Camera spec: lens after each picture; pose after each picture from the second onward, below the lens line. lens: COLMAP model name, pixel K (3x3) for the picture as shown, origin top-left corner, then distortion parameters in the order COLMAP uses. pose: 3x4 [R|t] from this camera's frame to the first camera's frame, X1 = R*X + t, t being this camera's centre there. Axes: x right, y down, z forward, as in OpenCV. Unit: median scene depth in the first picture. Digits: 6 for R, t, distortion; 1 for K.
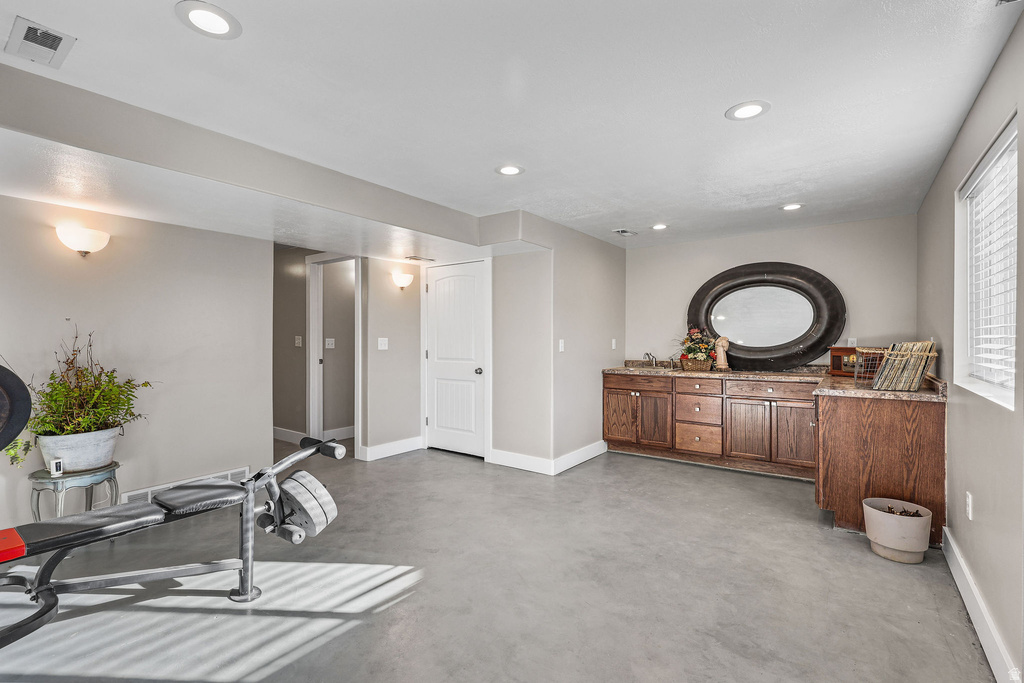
lens RADIAL K [[463.3, 0, 512.0], [0, 463.3, 340.0], [0, 0, 1]] dist [0.003333, 0.000486]
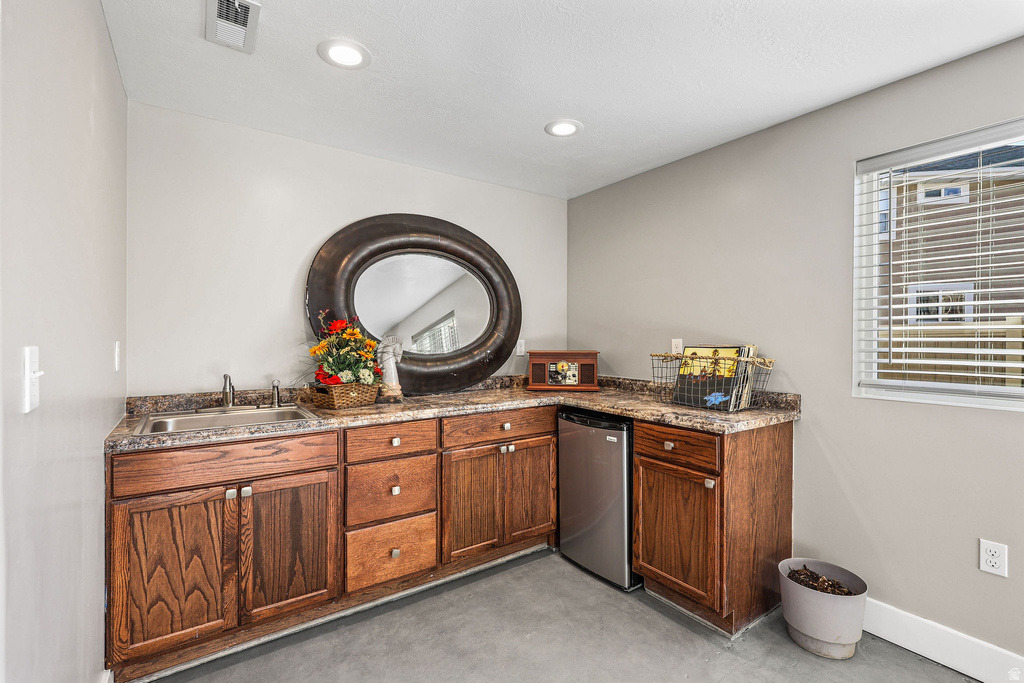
lens RADIAL K [[463.3, 0, 507.3], [0, 463.3, 343.4], [0, 0, 1]] dist [0.003333, 0.000486]
pose [[0.331838, -0.009137, 0.943292, -0.004718], [0.000166, 0.999954, 0.009628, -0.003653], [-0.943336, -0.003038, 0.331824, 0.702385]]
